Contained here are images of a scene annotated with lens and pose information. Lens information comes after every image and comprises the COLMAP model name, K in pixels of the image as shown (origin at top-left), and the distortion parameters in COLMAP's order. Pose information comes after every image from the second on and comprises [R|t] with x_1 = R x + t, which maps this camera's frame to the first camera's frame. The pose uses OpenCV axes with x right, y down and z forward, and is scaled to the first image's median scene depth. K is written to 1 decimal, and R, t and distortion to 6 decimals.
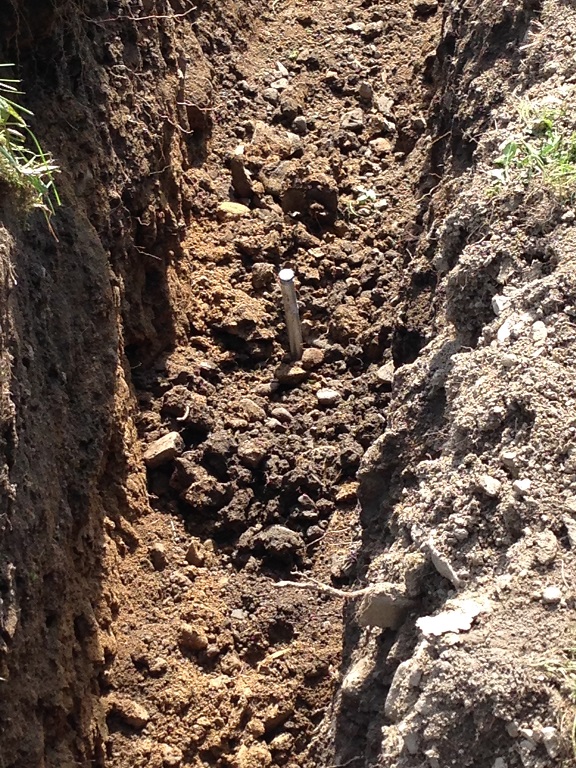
lens RADIAL K [[2324.3, 0, 288.0], [0, 2324.3, 384.0], [0, 0, 1]] dist [-0.049507, 0.510679]
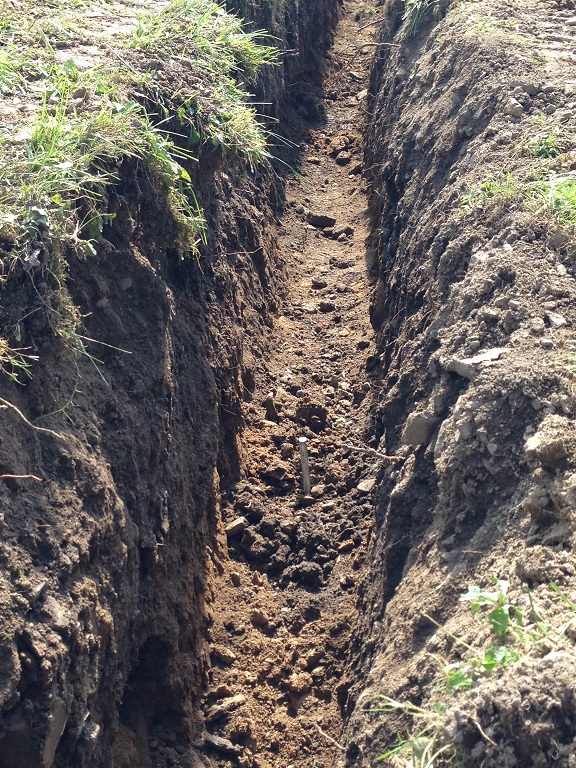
lens RADIAL K [[1127.6, 0, 288.0], [0, 1127.6, 384.0], [0, 0, 1]] dist [0.041625, 0.055451]
pose [[0.998610, -0.003835, 0.052565, -0.059855], [0.022203, 0.935146, -0.353565, 0.228595], [-0.047800, 0.354241, 0.933932, 0.186133]]
